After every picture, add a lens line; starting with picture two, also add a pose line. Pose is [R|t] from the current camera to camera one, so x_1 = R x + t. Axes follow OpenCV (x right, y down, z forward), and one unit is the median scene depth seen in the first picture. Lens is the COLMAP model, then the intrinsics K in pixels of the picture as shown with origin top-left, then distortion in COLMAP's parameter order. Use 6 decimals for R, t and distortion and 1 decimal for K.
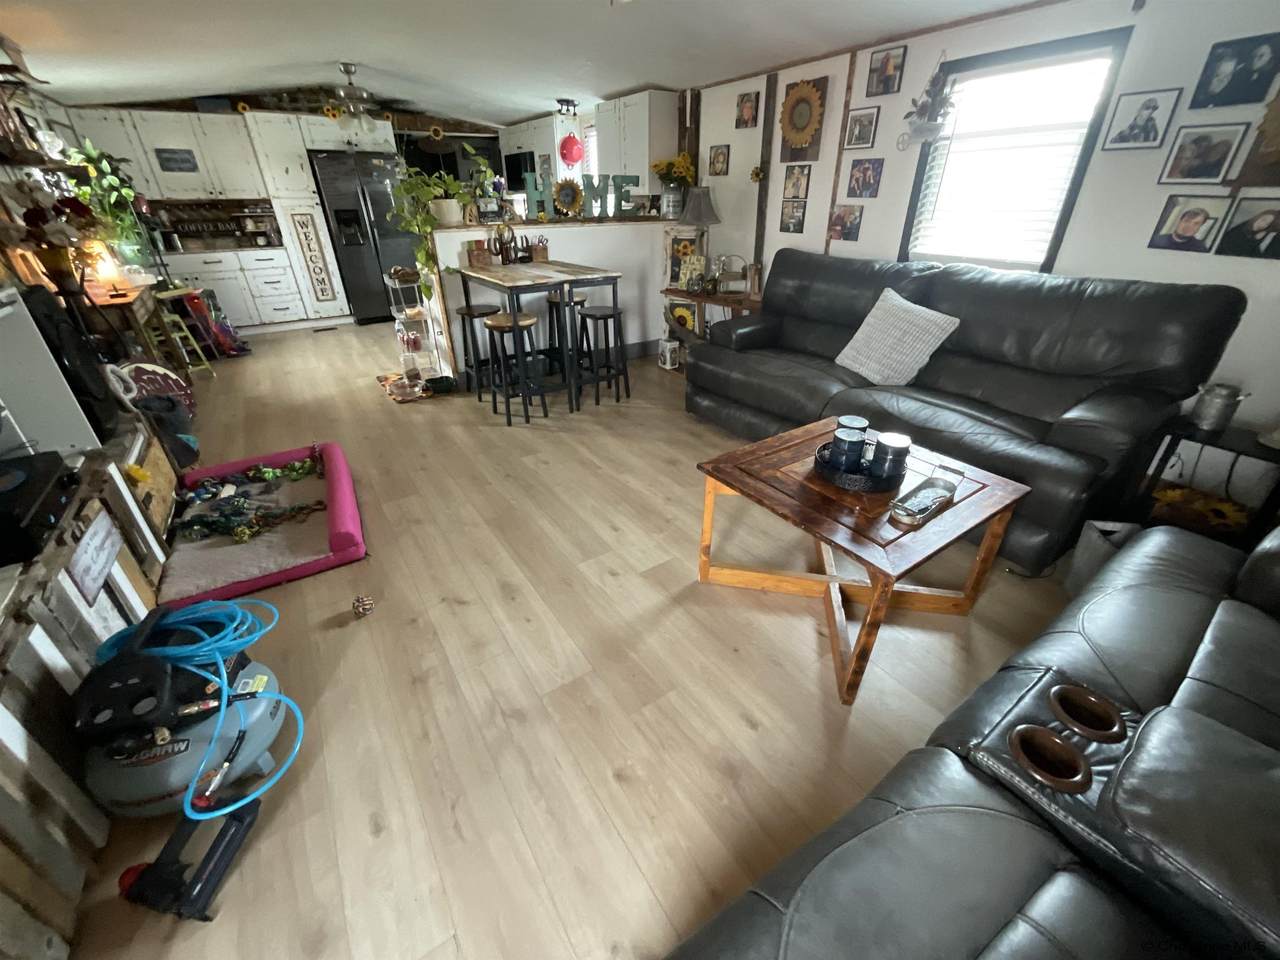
lens RADIAL K [[516.9, 0, 642.5], [0, 516.9, 477.8], [0, 0, 1]] dist [0.000379, -0.000388]
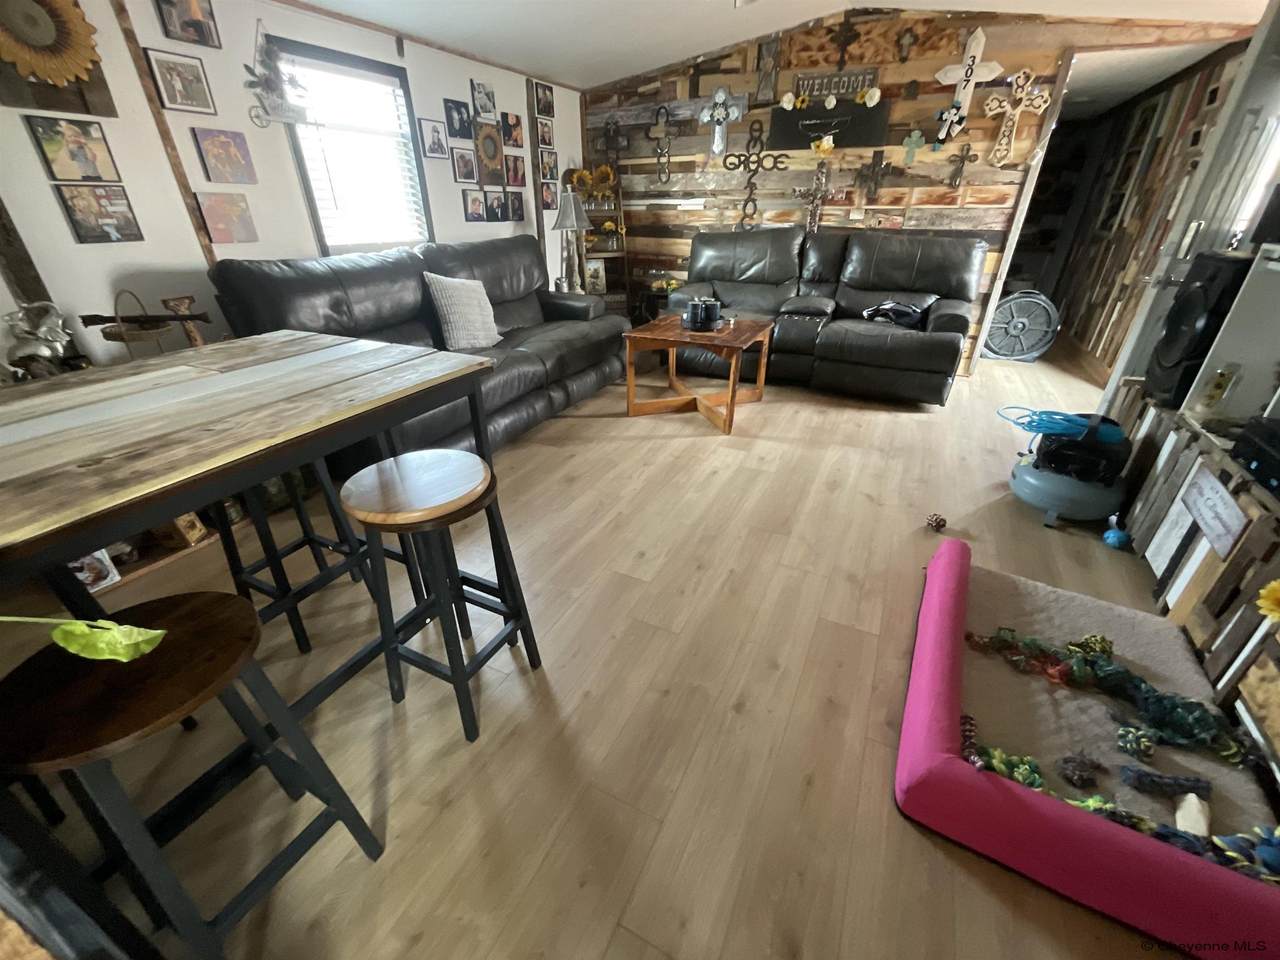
lens RADIAL K [[516.9, 0, 637.1], [0, 516.9, 474.9], [0, 0, 1]] dist [0.000379, -0.000388]
pose [[-0.482826, -0.397778, 0.780161, -0.839440], [0.425178, 0.672351, 0.605943, -0.642702], [-0.765573, 0.624273, -0.155502, 1.293237]]
